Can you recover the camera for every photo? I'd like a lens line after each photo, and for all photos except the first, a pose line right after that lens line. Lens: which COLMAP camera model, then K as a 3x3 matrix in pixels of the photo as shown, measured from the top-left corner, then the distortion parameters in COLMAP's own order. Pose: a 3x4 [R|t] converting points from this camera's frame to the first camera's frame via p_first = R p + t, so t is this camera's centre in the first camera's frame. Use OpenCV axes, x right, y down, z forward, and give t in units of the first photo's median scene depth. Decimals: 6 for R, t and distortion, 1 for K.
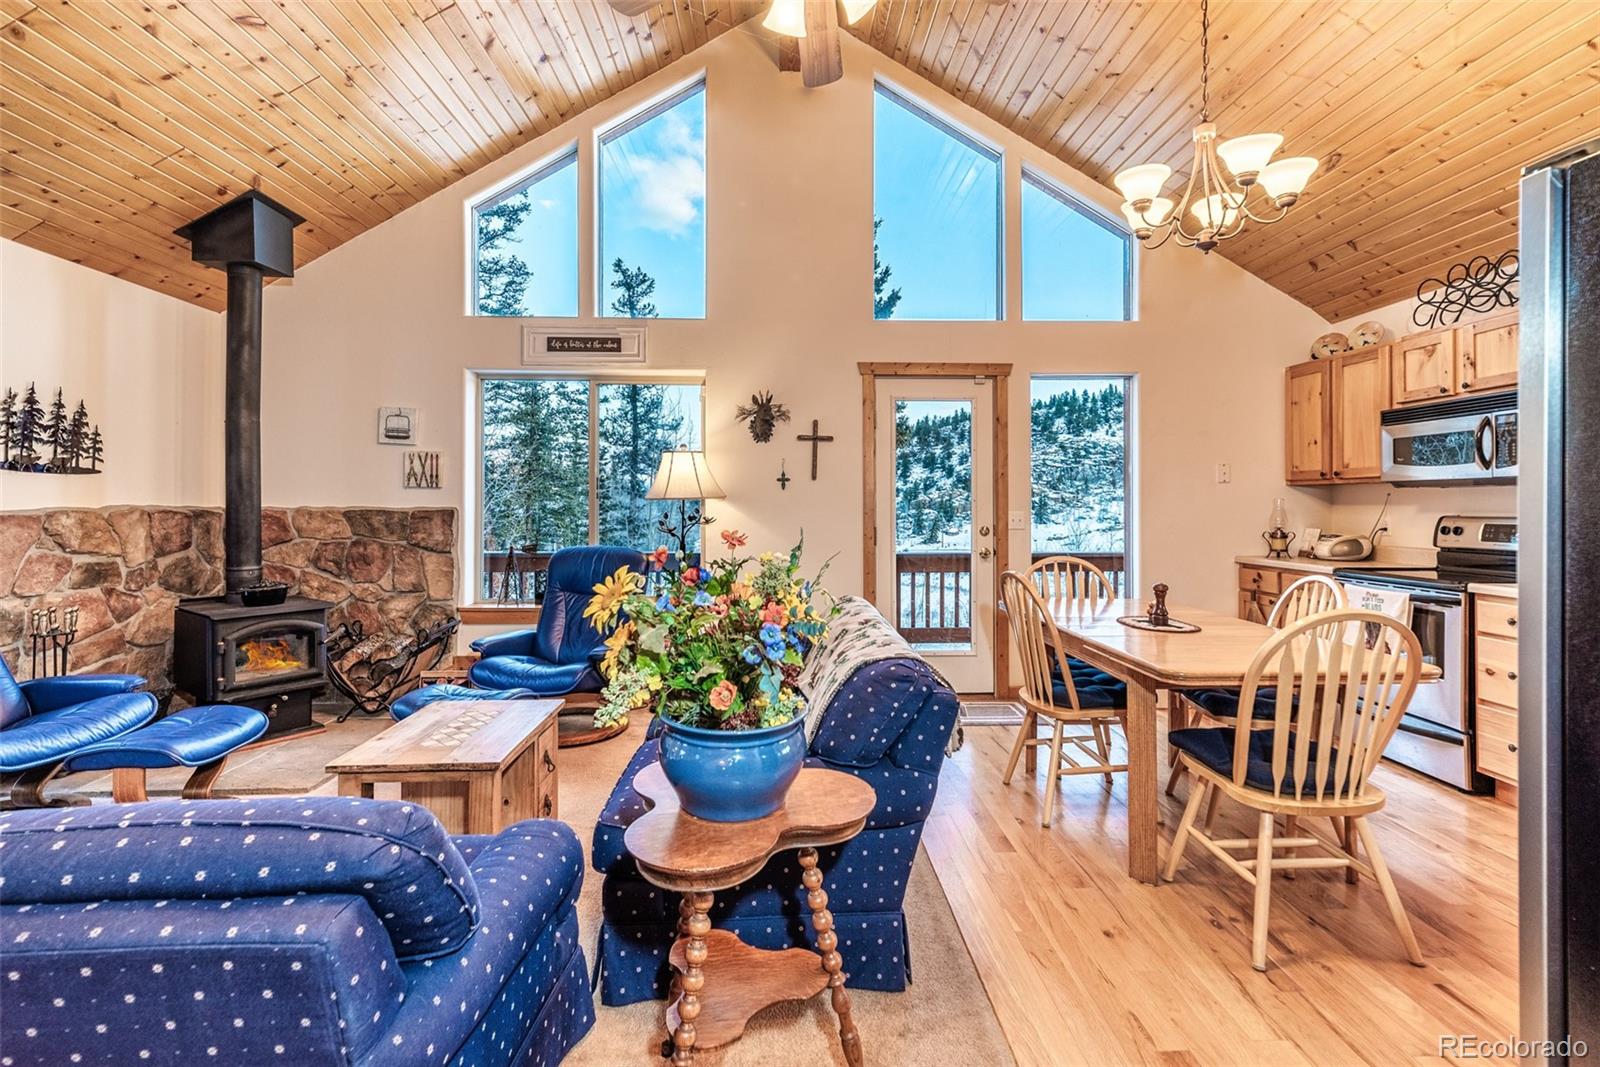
lens RADIAL K [[741.3, 0, 805.4], [0, 741.3, 496.3], [0, 0, 1]] dist [0.008147, 0.000528]
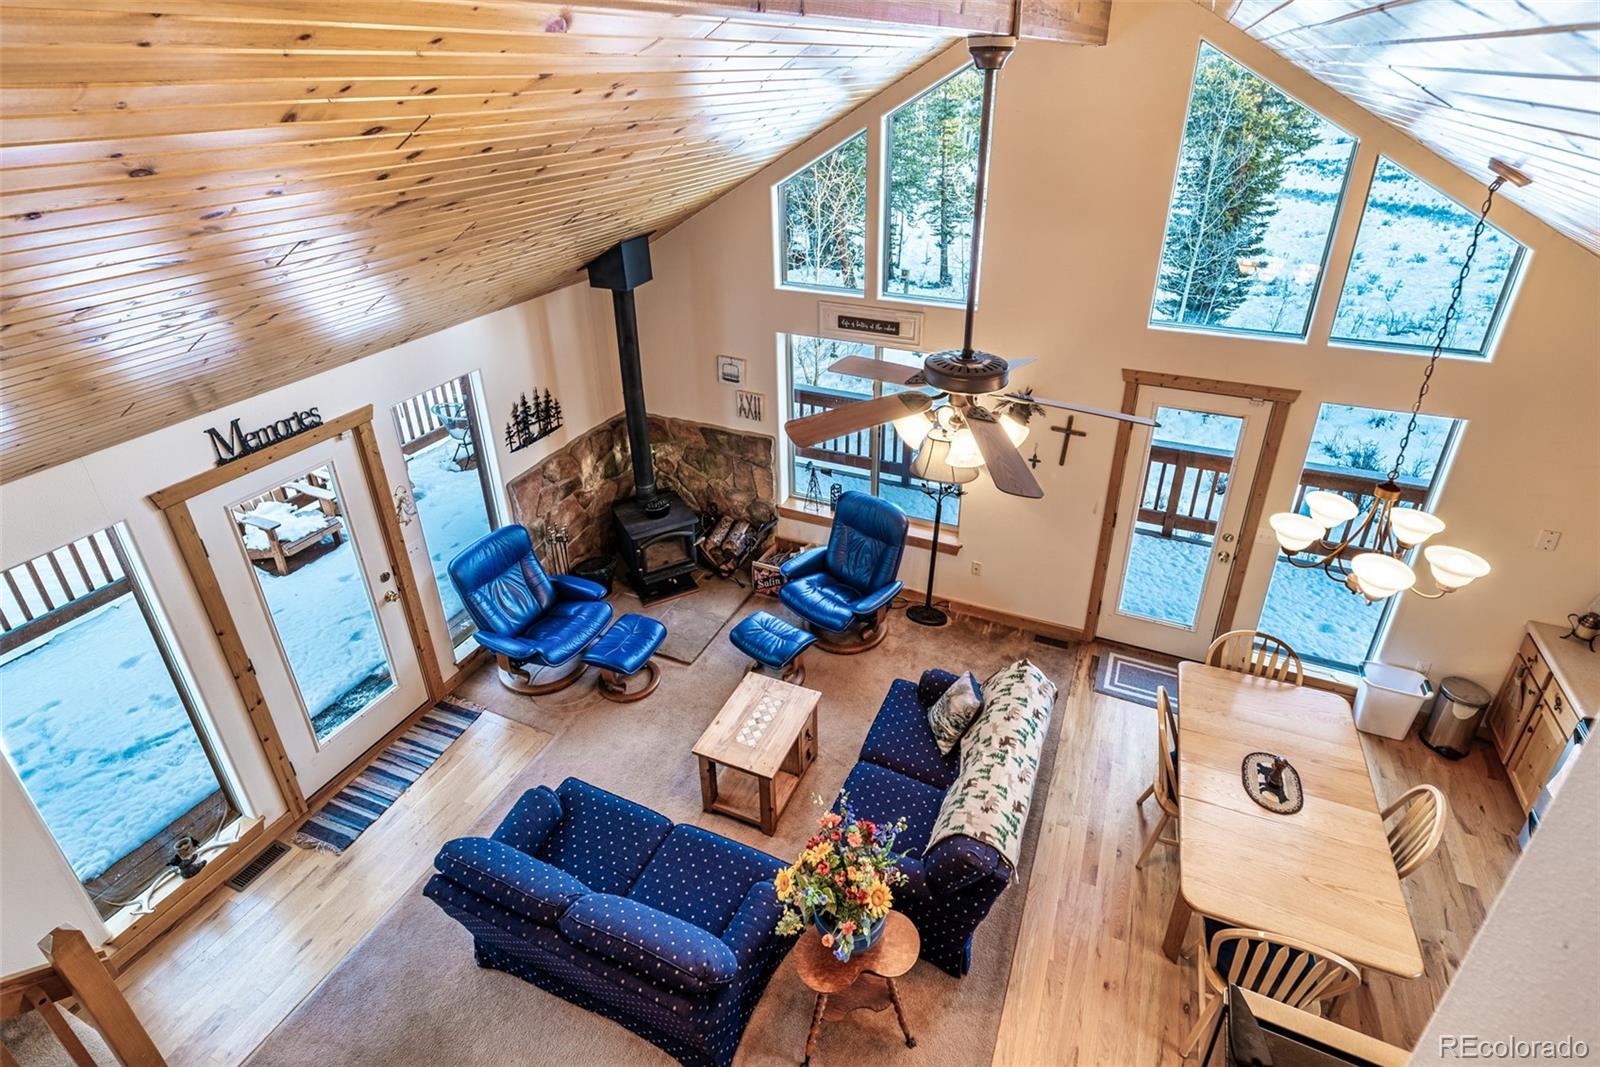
lens RADIAL K [[805.0, 0, 814.2], [0, 805.0, 450.1], [0, 0, 1]] dist [0.006246, 0.000964]
pose [[0.900829, 0.183093, -0.393680, 0.163377], [0.011543, 0.896313, 0.443271, -0.647563], [0.434020, -0.403856, 0.805312, -0.113252]]
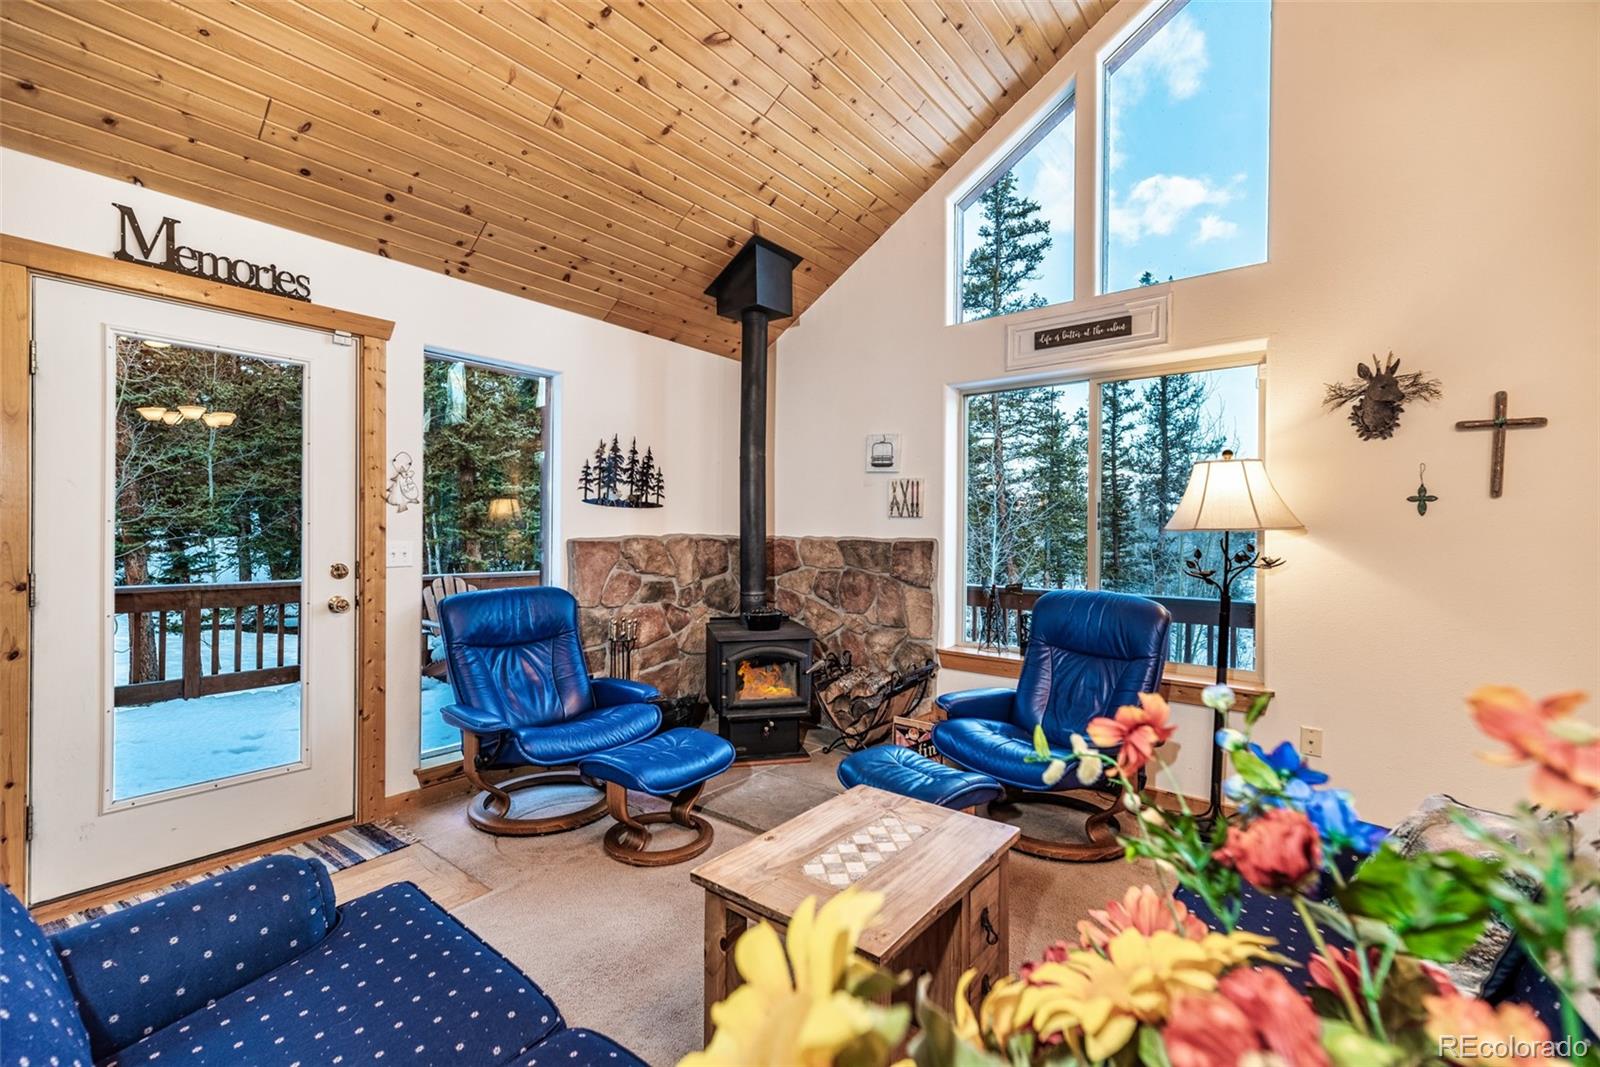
lens RADIAL K [[691.6, 0, 796.1], [0, 691.6, 532.8], [0, 0, 1]] dist [0.007238, 0.001143]
pose [[0.753711, 0.005631, -0.657182, -0.046772], [-0.001060, 0.999972, 0.007353, 0.001879], [0.657205, -0.004845, 0.753696, 0.276051]]
